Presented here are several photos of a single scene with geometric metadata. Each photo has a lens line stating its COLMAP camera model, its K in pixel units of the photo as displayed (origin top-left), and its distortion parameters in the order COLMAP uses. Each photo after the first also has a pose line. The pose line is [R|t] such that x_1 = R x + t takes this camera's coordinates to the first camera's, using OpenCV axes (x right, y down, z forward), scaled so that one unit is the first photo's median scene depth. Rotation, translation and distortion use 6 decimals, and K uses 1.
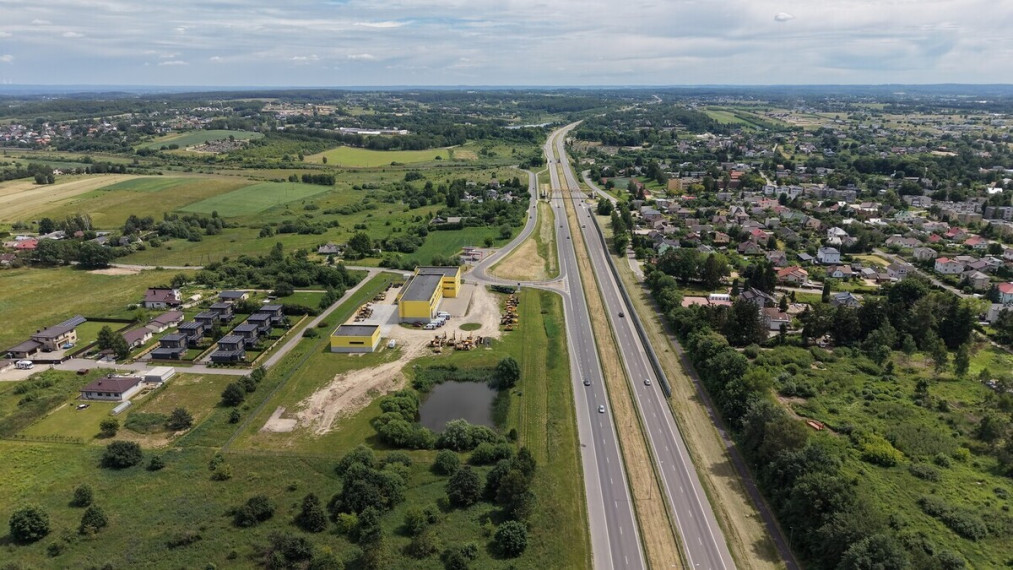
lens RADIAL K [[674.7, 0, 506.5], [0, 674.7, 285.0], [0, 0, 1]] dist [0.025248, -0.023995]
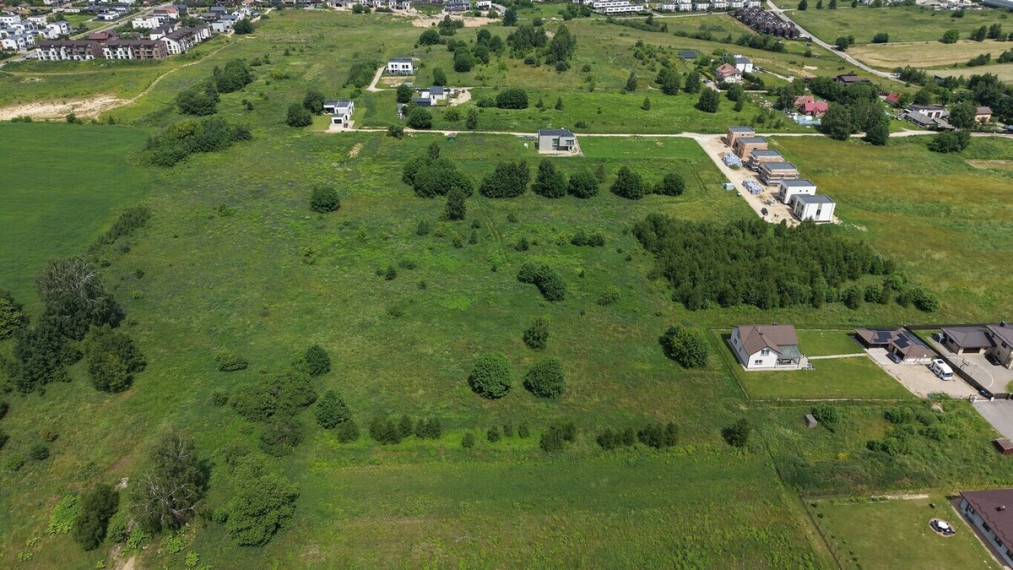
lens RADIAL K [[674.7, 0, 506.5], [0, 674.7, 285.0], [0, 0, 1]] dist [0.025248, -0.023995]
pose [[0.166378, 0.492620, -0.854192, -0.127220], [-0.279897, 0.854228, 0.438123, -0.052781], [0.945503, 0.166192, 0.280007, 0.197174]]
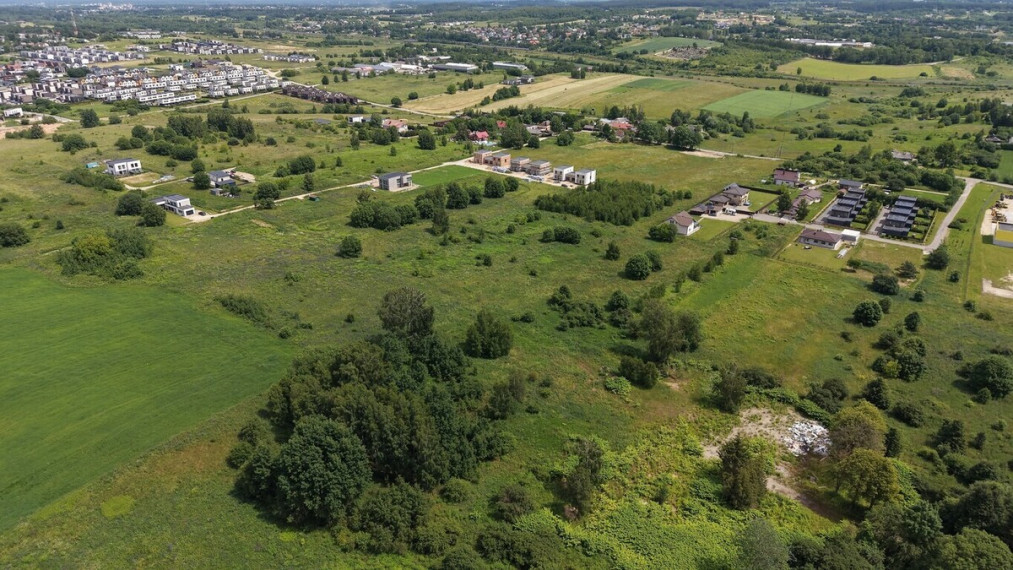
lens RADIAL K [[674.7, 0, 506.5], [0, 674.7, 285.0], [0, 0, 1]] dist [0.025248, -0.023995]
pose [[0.858678, 0.202920, -0.470634, -0.201796], [-0.145170, 0.976972, 0.156371, 0.052766], [0.491527, -0.065950, 0.868362, -0.170496]]
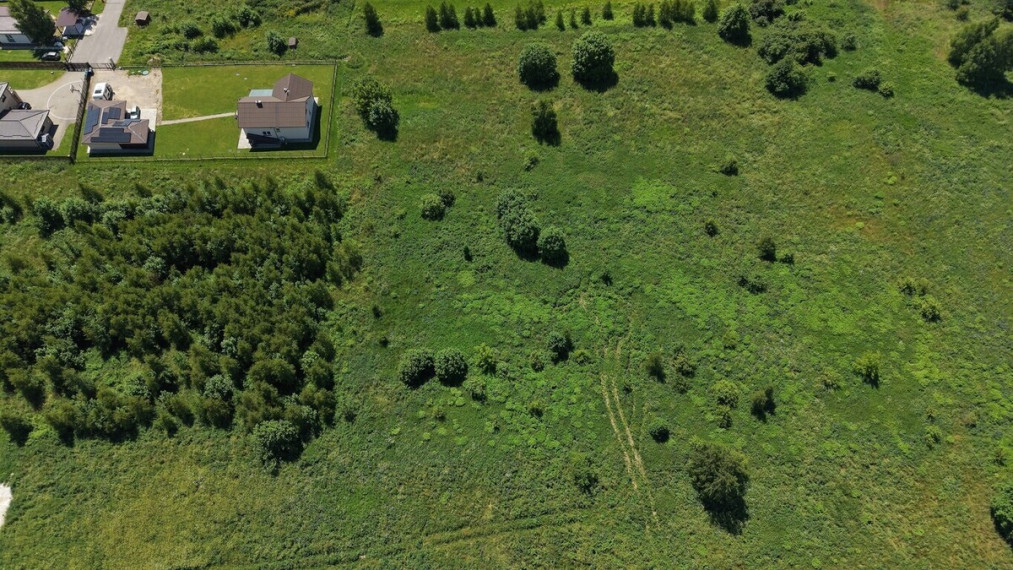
lens RADIAL K [[674.7, 0, 506.5], [0, 674.7, 285.0], [0, 0, 1]] dist [0.025248, -0.023995]
pose [[-0.146439, -0.852092, 0.502489, -0.552464], [0.261625, 0.456516, 0.850380, -0.098150], [-0.953996, 0.255992, 0.156076, 0.288073]]
